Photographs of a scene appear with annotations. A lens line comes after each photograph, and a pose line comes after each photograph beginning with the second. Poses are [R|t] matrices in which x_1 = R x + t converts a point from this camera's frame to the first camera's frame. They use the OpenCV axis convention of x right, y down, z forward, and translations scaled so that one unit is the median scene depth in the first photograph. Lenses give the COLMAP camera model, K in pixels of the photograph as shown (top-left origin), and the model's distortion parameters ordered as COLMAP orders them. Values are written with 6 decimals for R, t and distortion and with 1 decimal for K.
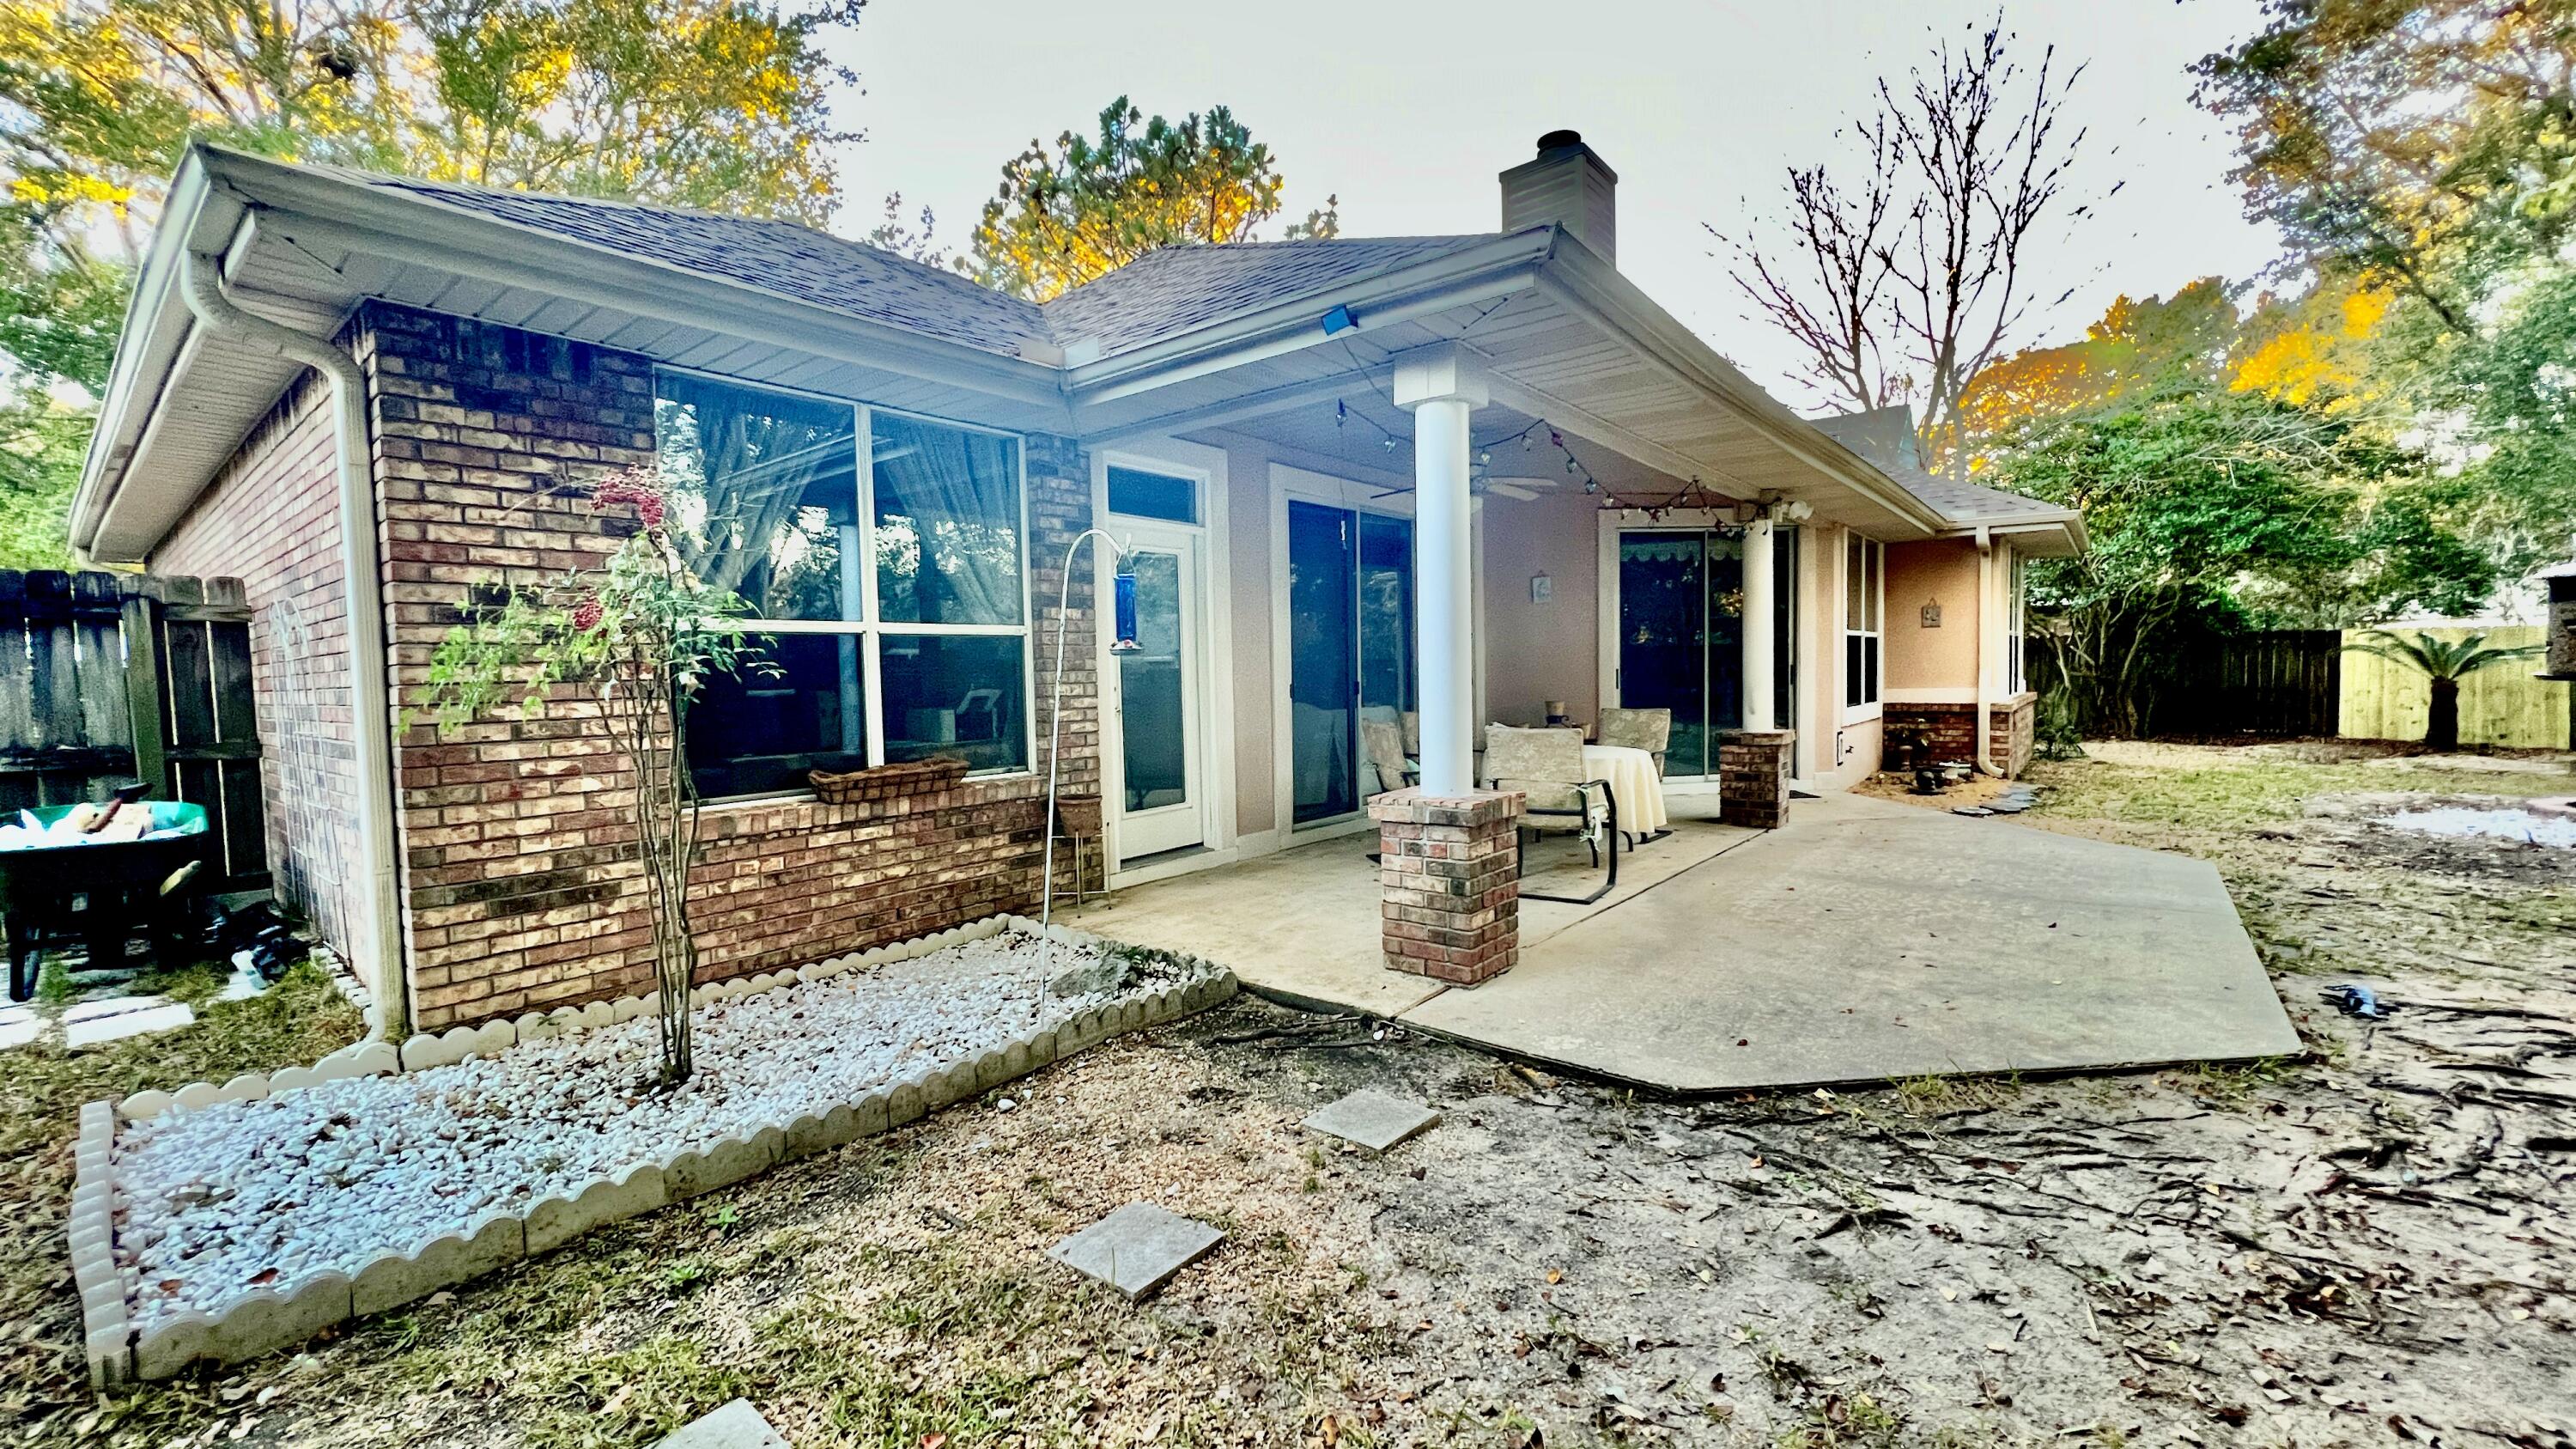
lens RADIAL K [[1024.6, 0, 1285.7], [0, 1024.6, 723.8], [0, 0, 1]] dist [-0.001234, 0.000386]
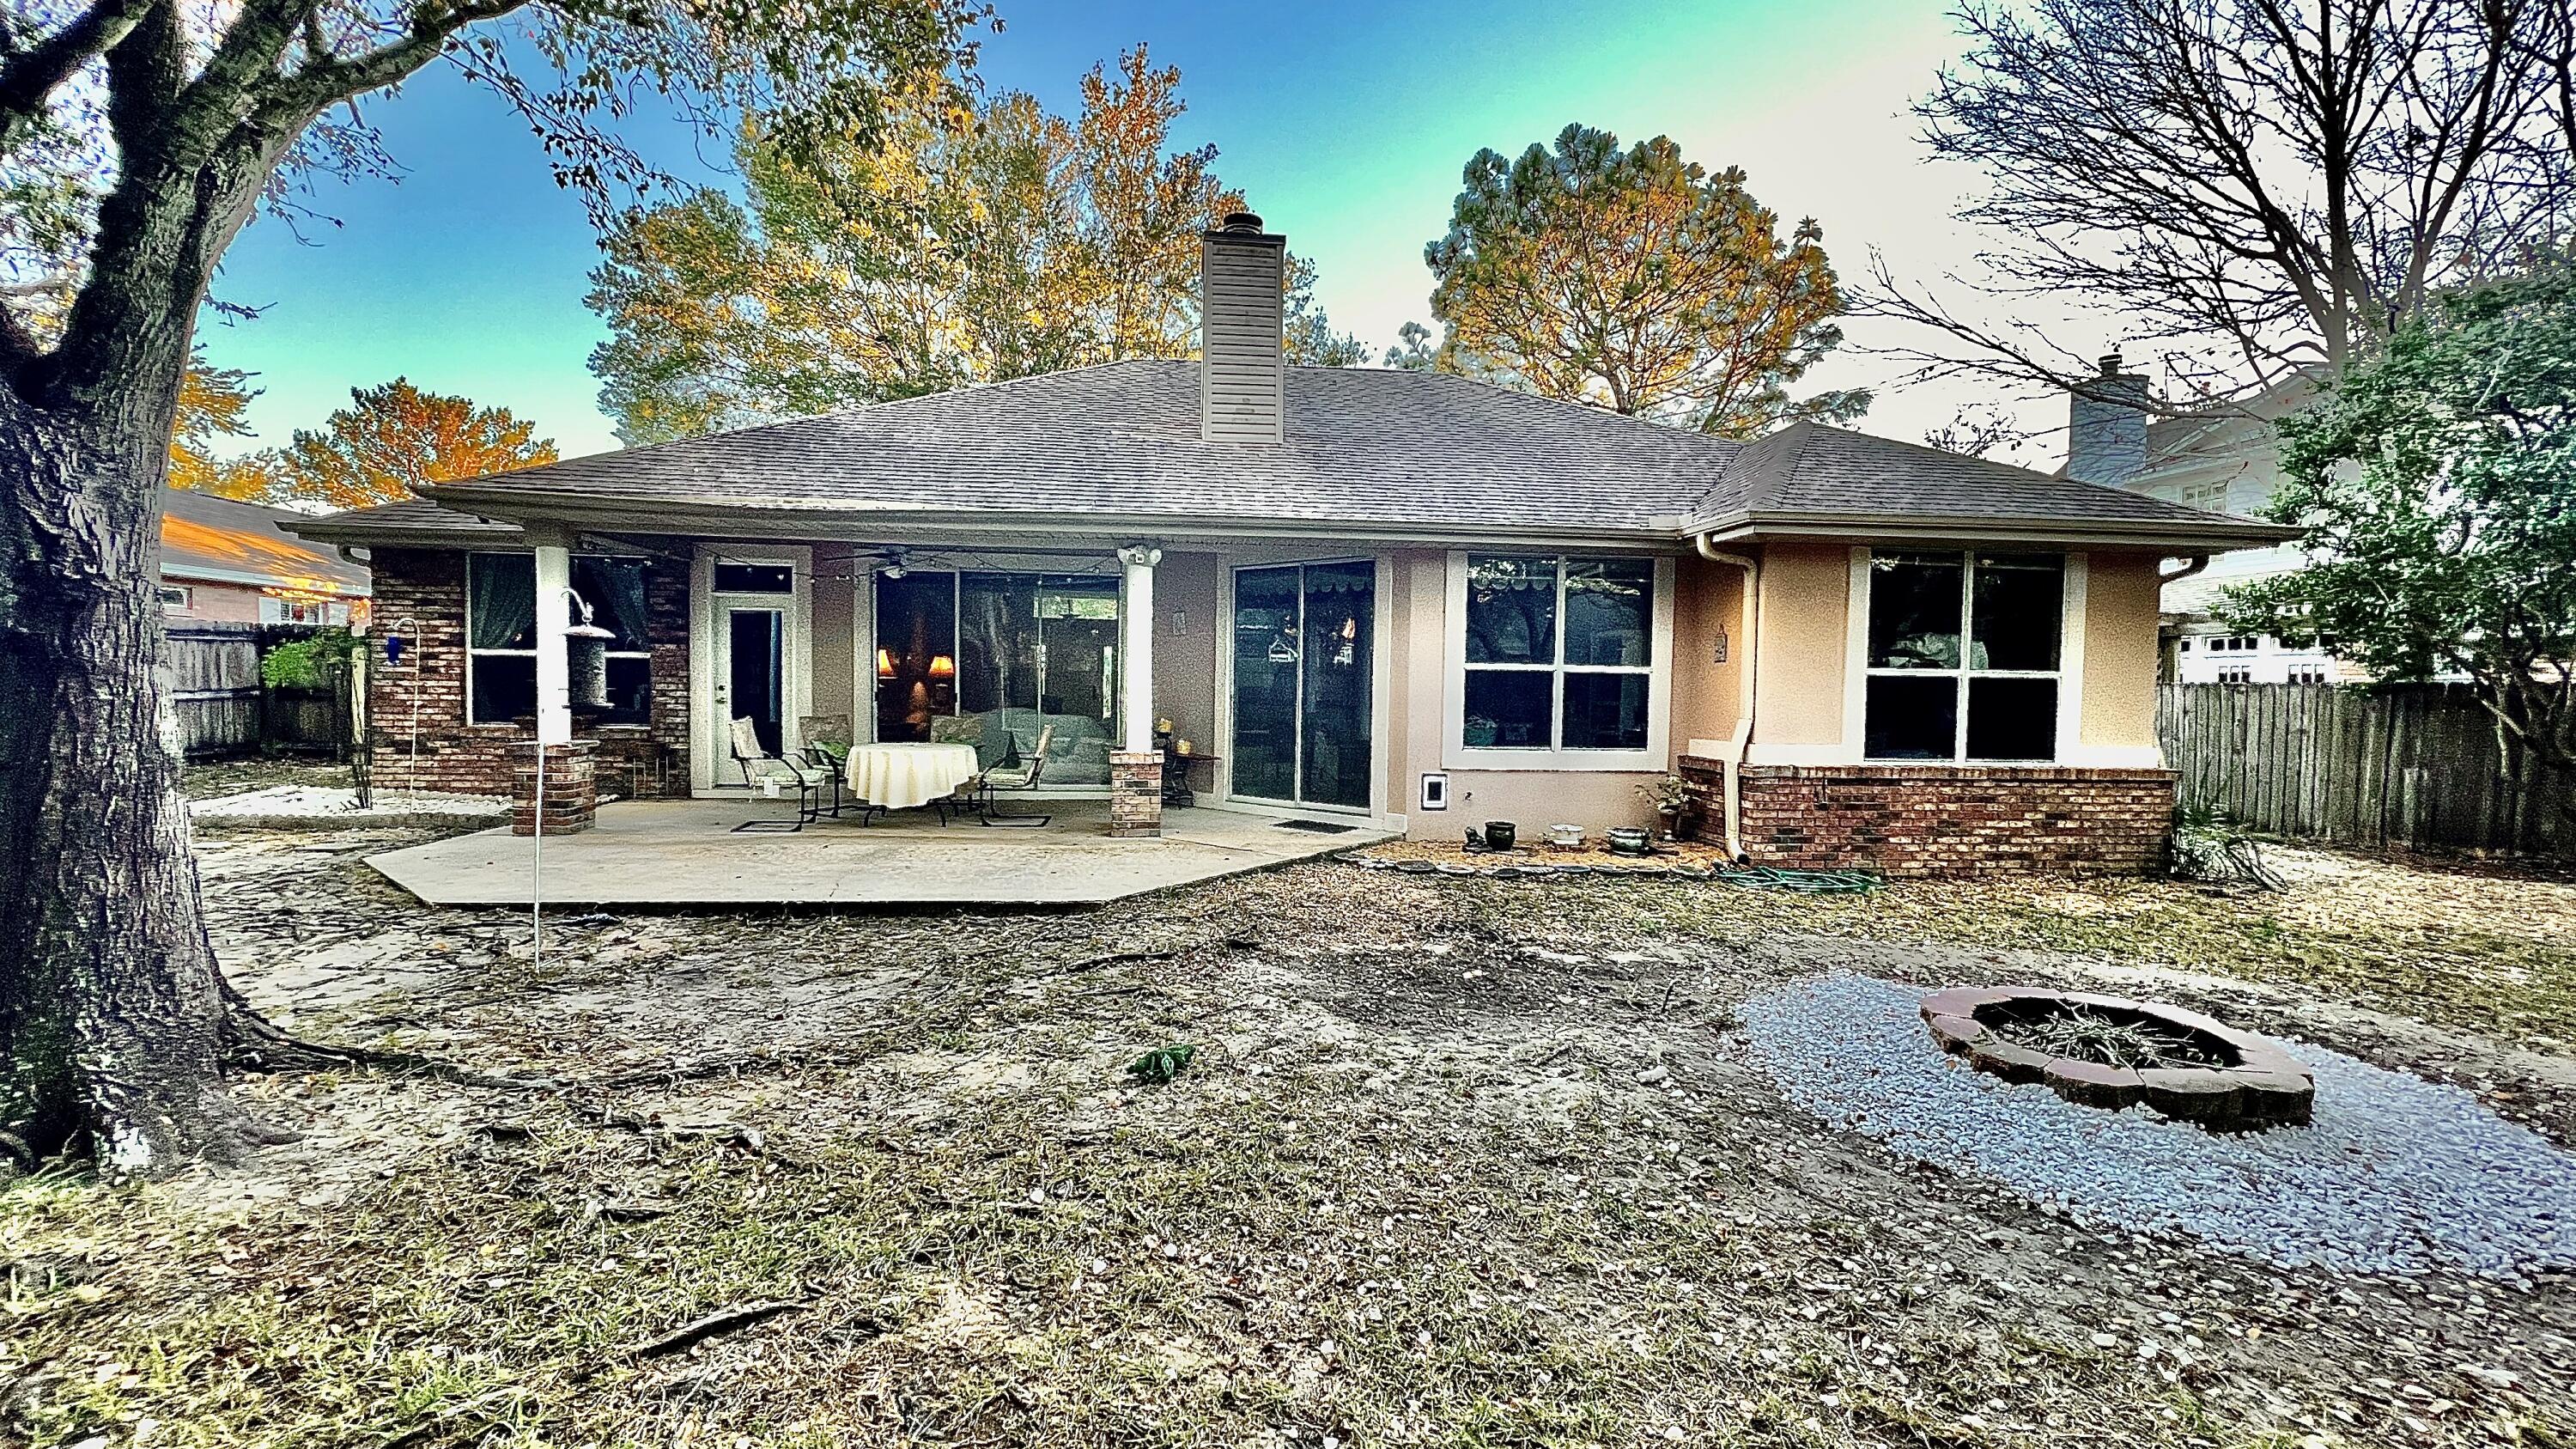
lens RADIAL K [[1024.6, 0, 1285.7], [0, 1024.6, 723.8], [0, 0, 1]] dist [-0.001234, 0.000386]
pose [[0.699833, 0.065350, -0.711311, 2.650533], [-0.071530, 0.997212, 0.021240, -0.118329], [0.710716, 0.036016, 0.702557, 0.655261]]
